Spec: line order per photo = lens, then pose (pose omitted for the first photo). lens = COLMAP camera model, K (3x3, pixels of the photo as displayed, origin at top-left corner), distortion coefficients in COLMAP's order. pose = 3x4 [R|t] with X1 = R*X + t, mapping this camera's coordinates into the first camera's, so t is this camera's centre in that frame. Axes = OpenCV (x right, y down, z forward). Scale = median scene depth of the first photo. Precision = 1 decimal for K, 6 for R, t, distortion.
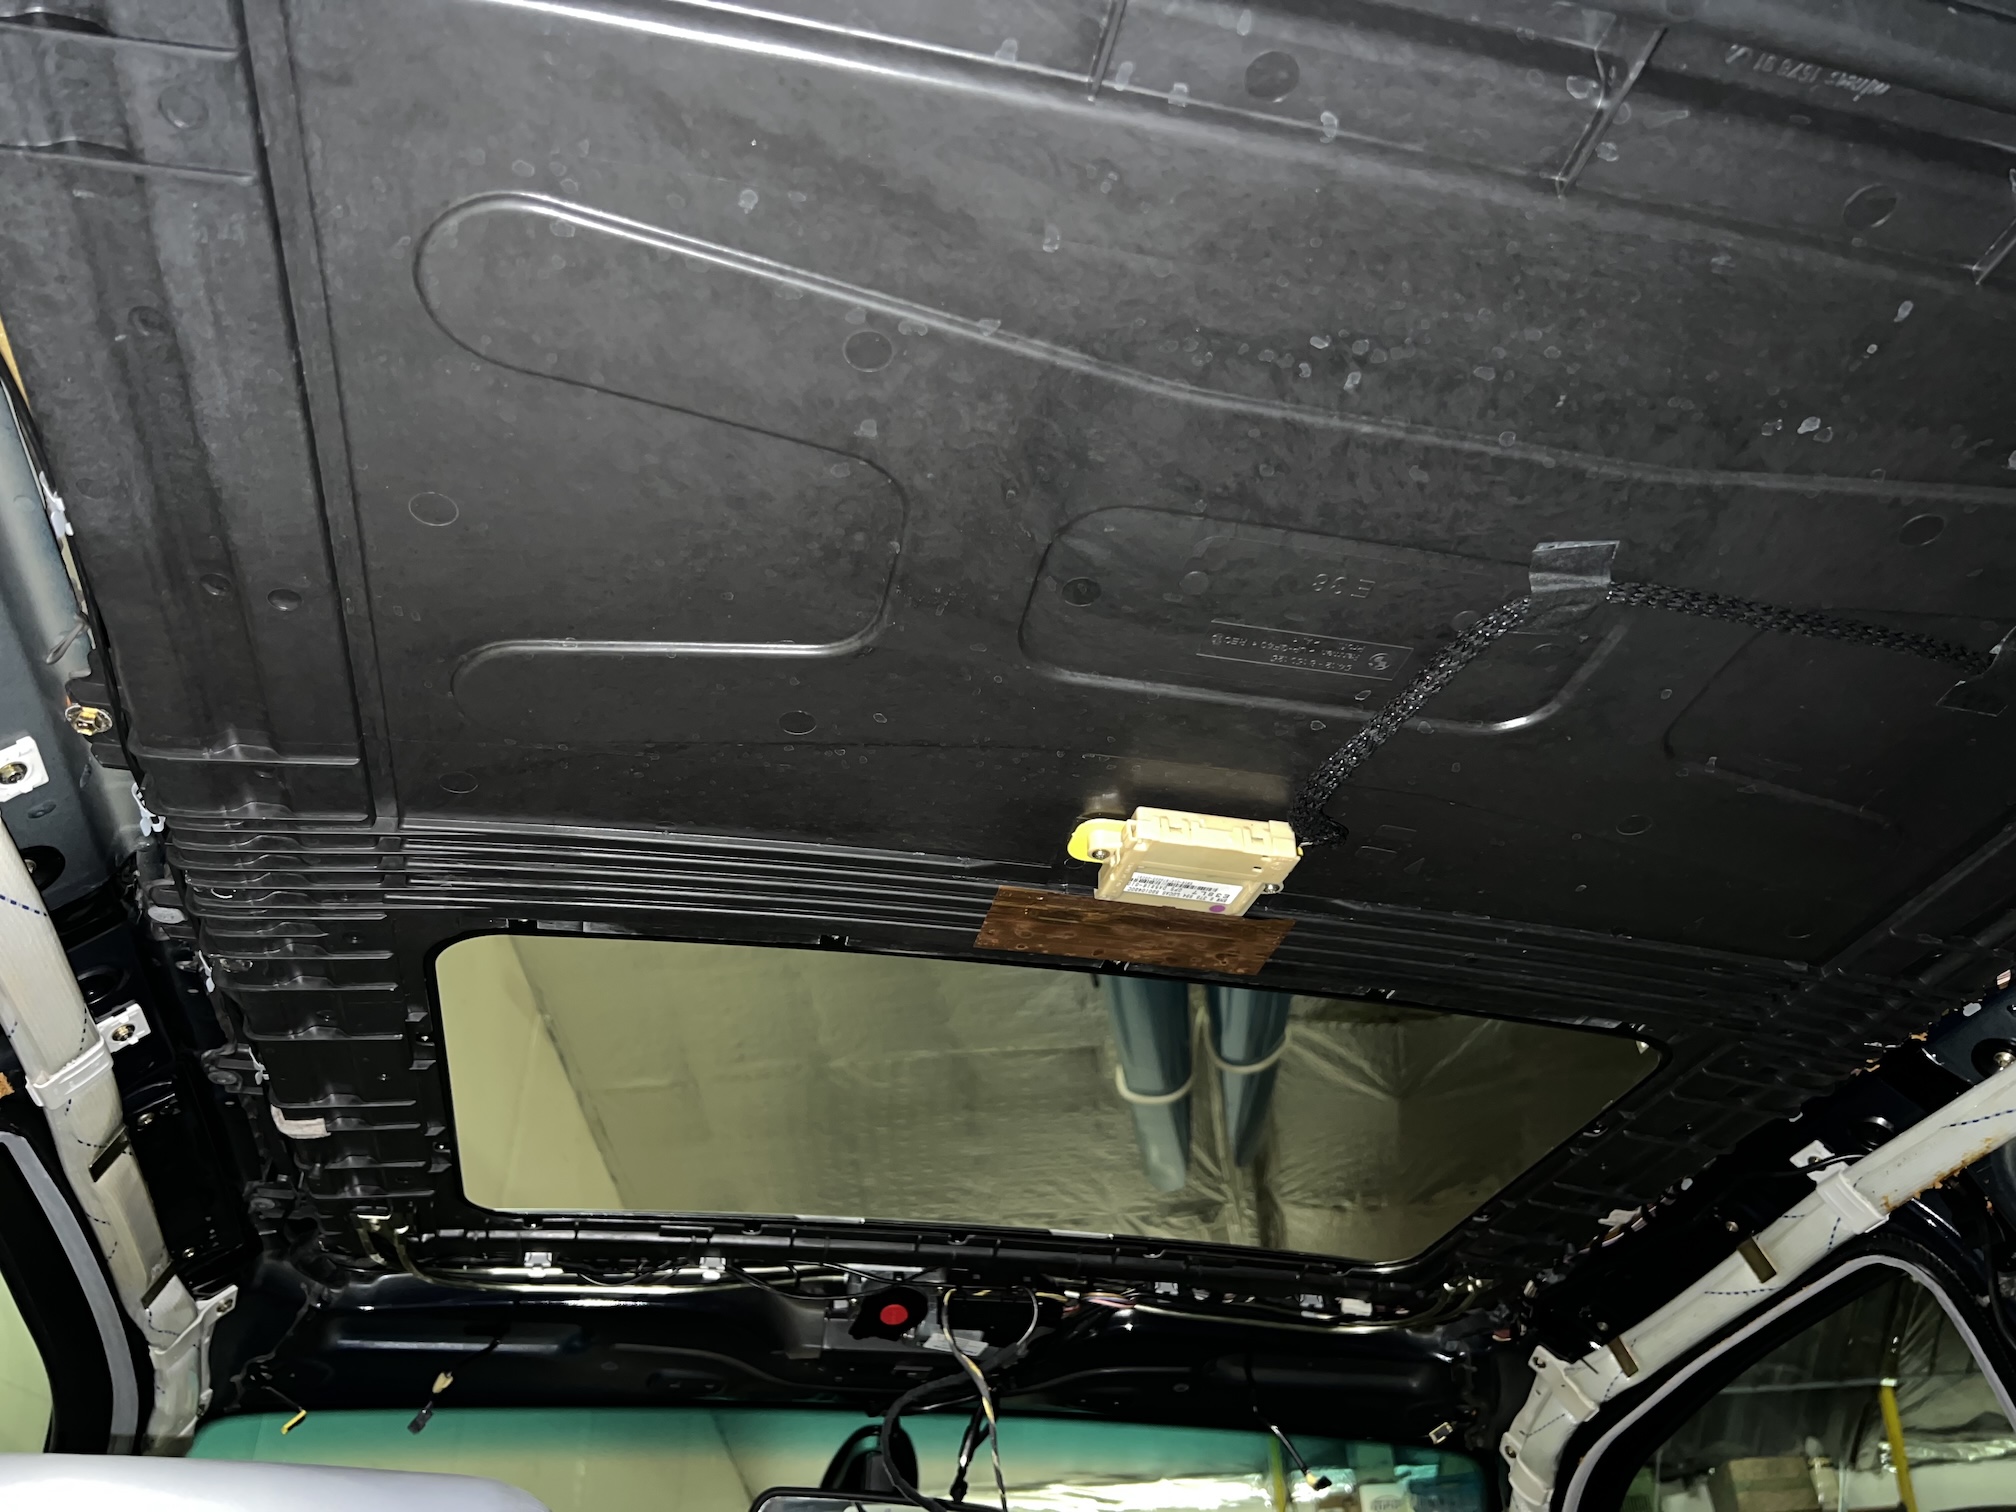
lens RADIAL K [[1514.3, 0, 994.6], [0, 1514.3, 742.2], [0, 0, 1]] dist [0.047554, -0.062019]
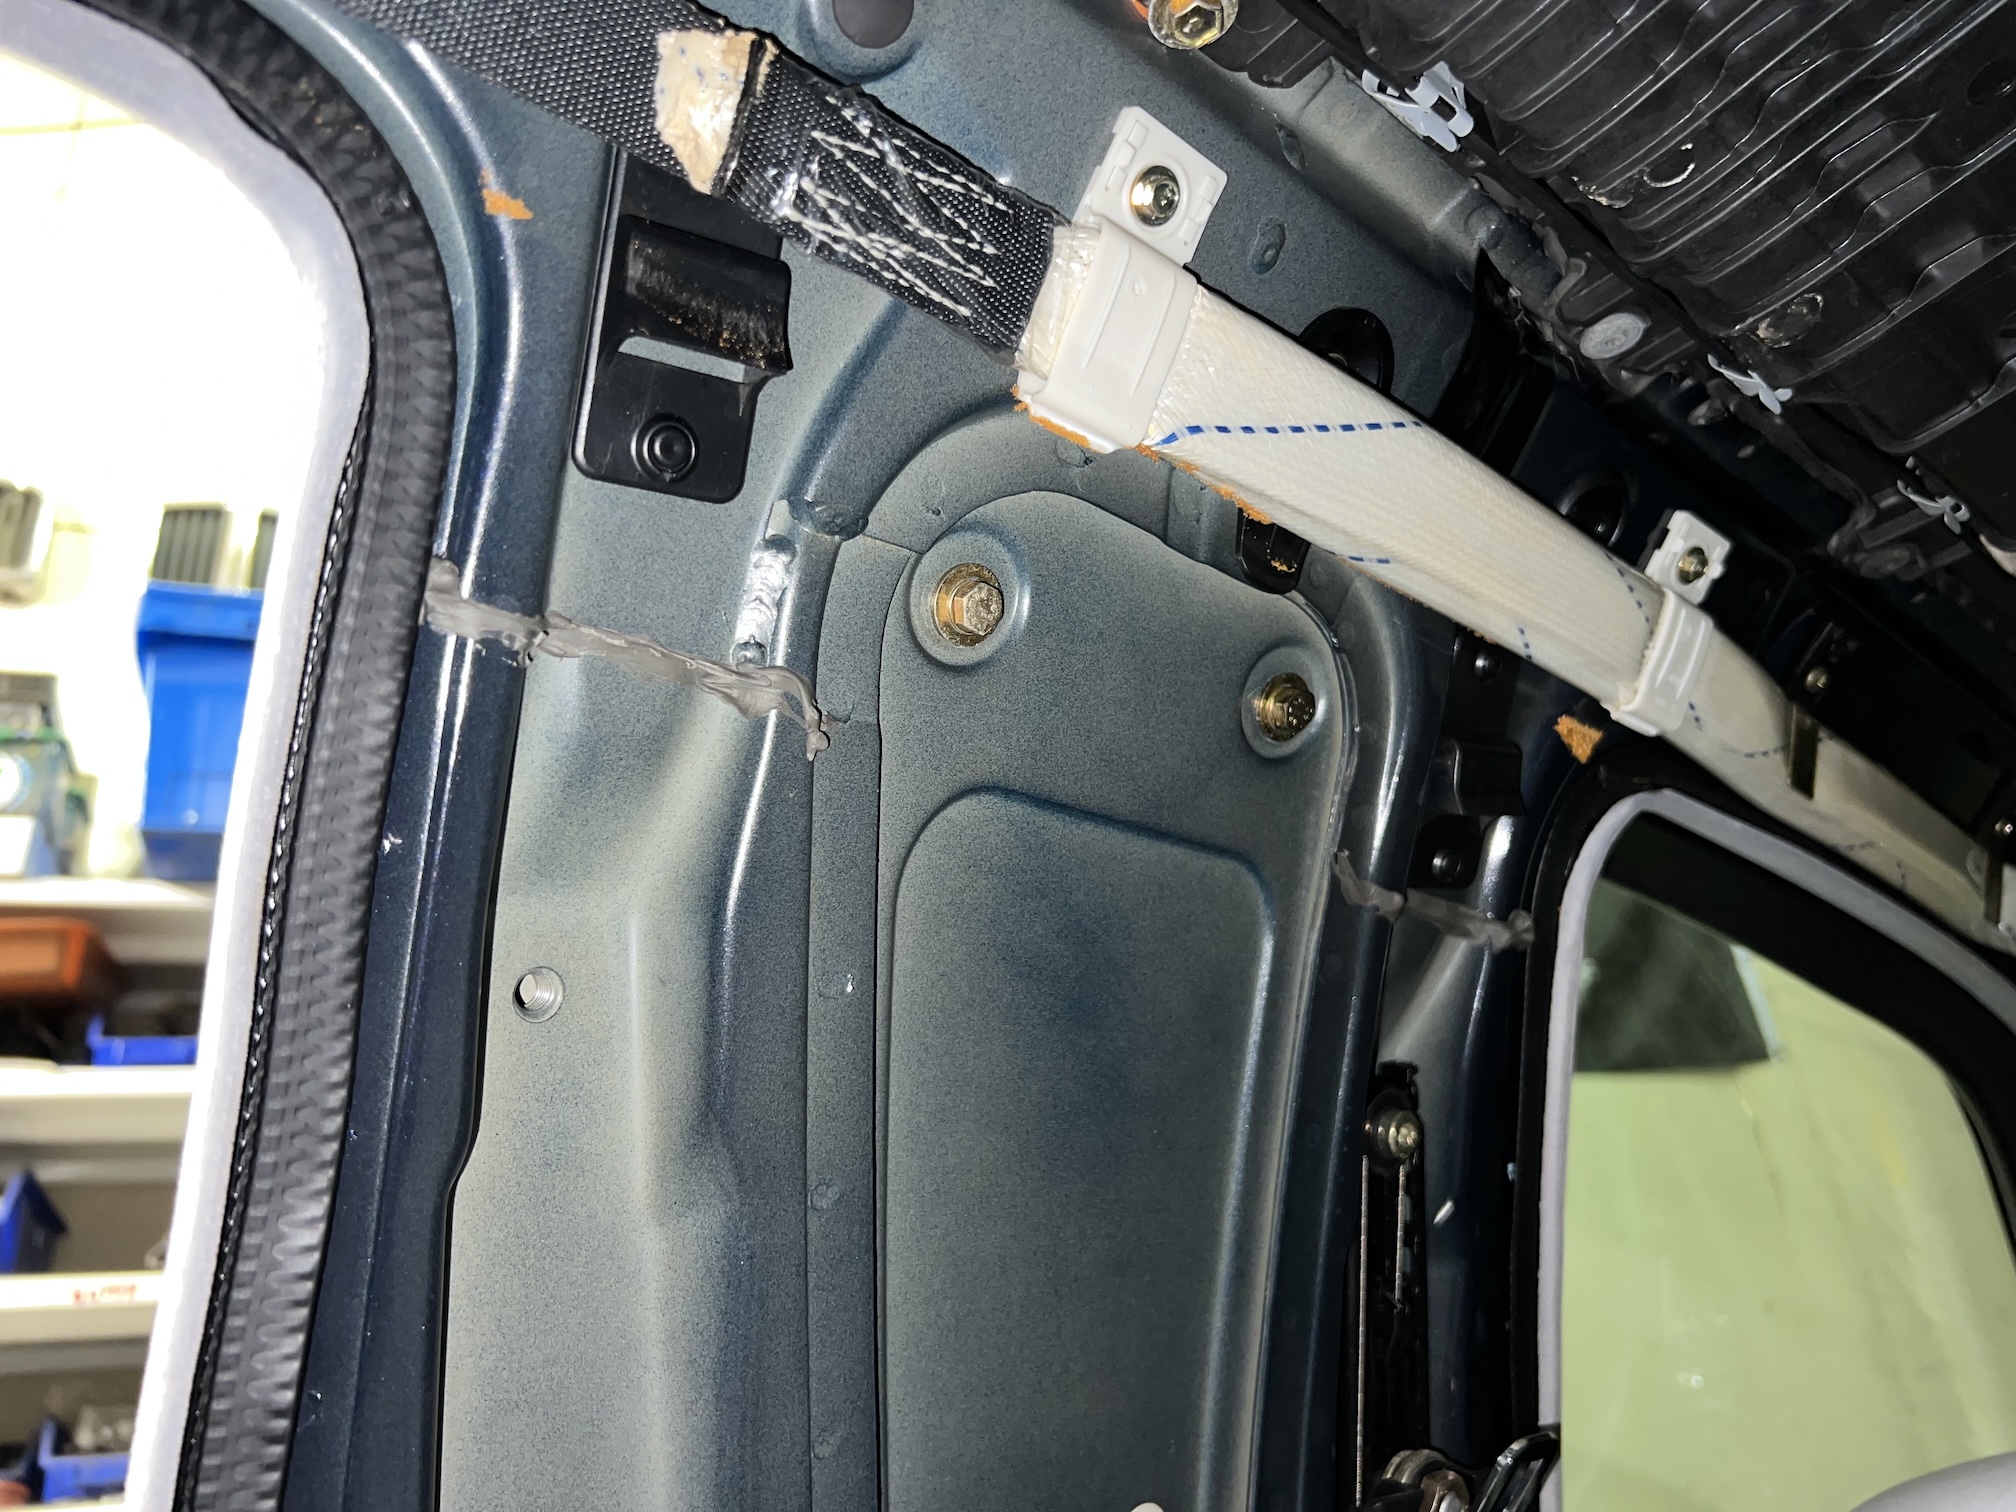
lens RADIAL K [[1514.3, 0, 1023.0], [0, 1514.3, 748.5], [0, 0, 1]] dist [0.047554, -0.062019]
pose [[0.481053, -0.431583, -0.763102, -0.296519], [0.617015, 0.785026, -0.055022, 0.124161], [0.622801, -0.444377, 0.643932, 0.468321]]
